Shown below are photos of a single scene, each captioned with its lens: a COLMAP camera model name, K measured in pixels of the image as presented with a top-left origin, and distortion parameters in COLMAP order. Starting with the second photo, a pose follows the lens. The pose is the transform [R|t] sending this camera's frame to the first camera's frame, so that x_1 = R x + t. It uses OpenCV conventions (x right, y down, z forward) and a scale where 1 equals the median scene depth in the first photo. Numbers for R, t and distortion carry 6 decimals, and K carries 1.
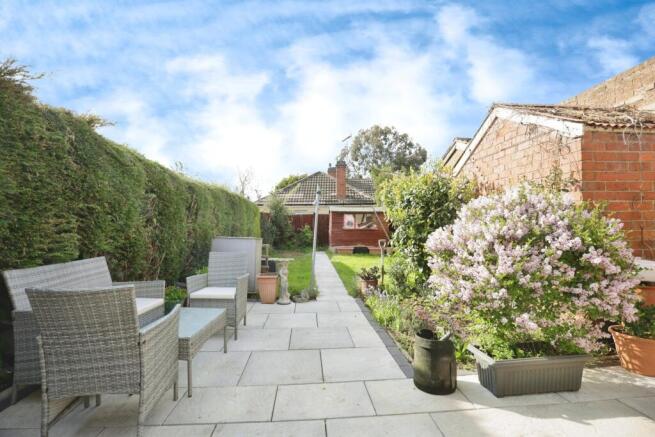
lens RADIAL K [[305.5, 0, 328.6], [0, 305.5, 221.1], [0, 0, 1]] dist [-0.021189, 0.002423]
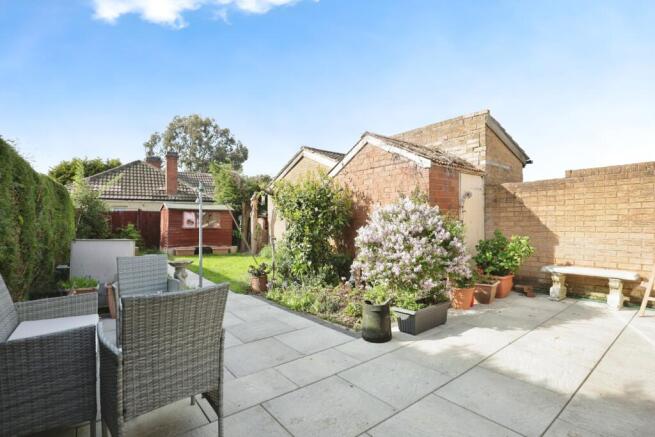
lens RADIAL K [[312.8, 0, 330.1], [0, 312.8, 220.9], [0, 0, 1]] dist [-0.011055, 0.001902]
pose [[0.827684, 0.002262, 0.561190, -0.480942], [-0.005168, 0.999980, 0.003592, -0.007161], [-0.561170, -0.005873, 0.827679, -0.058649]]
